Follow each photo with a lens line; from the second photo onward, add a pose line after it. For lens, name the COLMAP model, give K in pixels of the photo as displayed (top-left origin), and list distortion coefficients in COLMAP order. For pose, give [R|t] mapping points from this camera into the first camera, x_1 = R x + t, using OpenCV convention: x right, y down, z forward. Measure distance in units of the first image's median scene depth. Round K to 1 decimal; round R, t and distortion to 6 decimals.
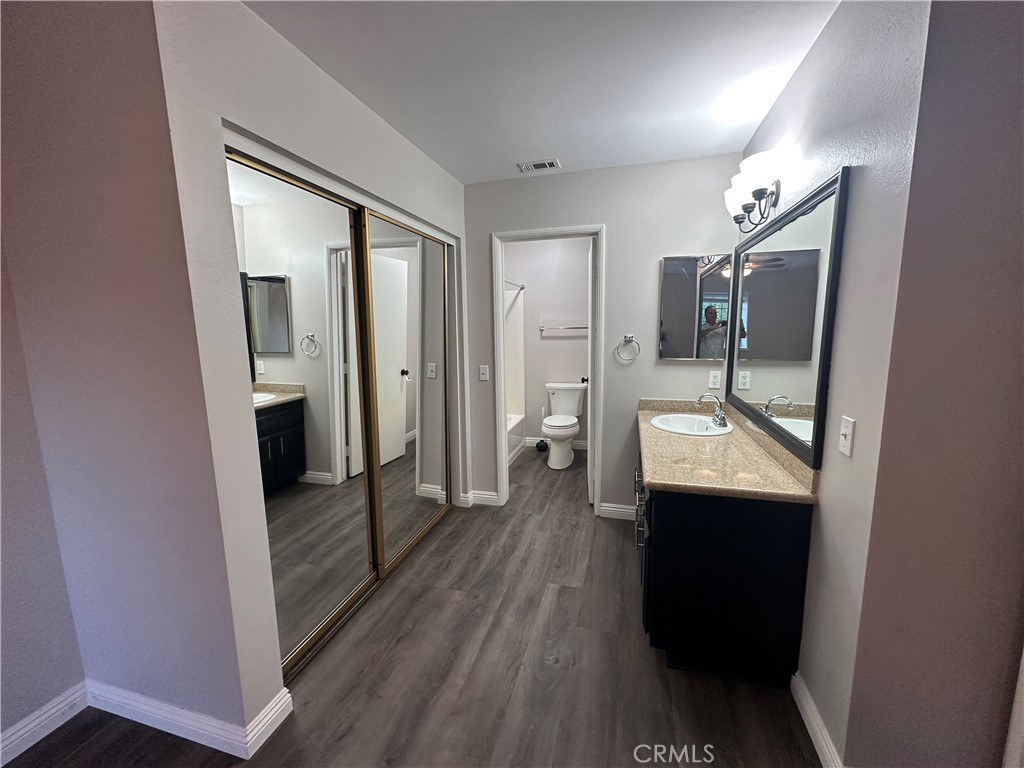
lens RADIAL K [[408.2, 0, 511.7], [0, 408.2, 381.1], [0, 0, 1]] dist [-0.002517, 0.000288]
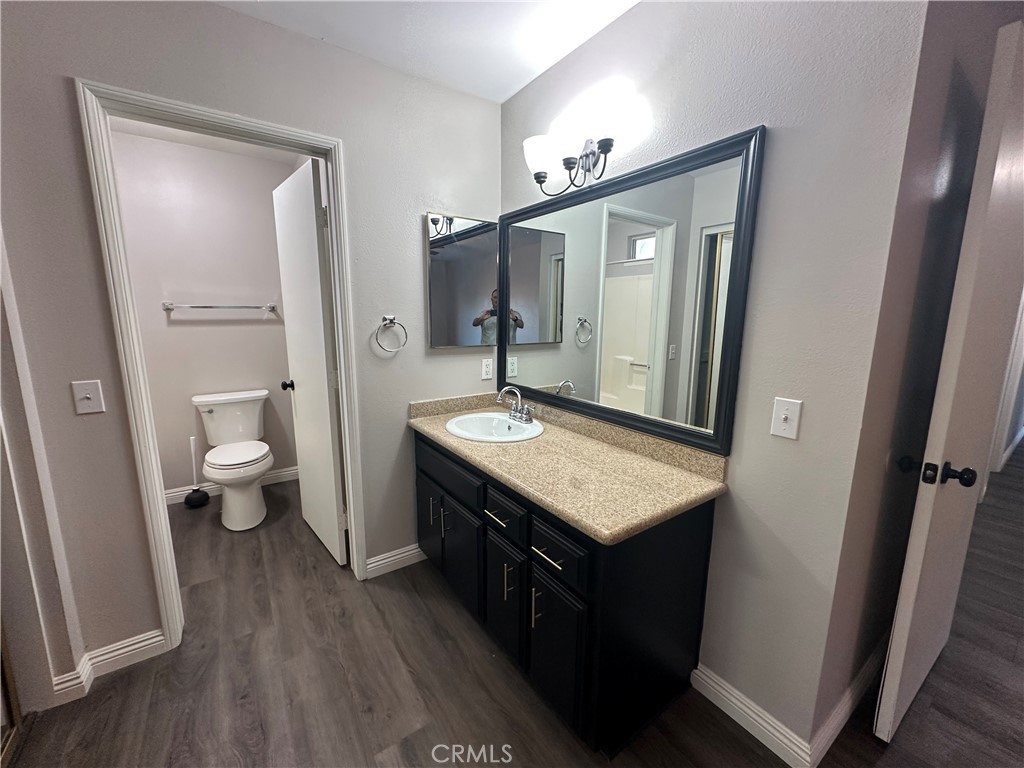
lens RADIAL K [[408.2, 0, 514.1], [0, 408.2, 383.2], [0, 0, 1]] dist [-0.002517, 0.000288]
pose [[0.626978, -0.111431, 0.771026, -0.130883], [0.085307, 0.993586, 0.074226, -0.031036], [-0.774352, 0.019236, 0.632463, 0.383163]]
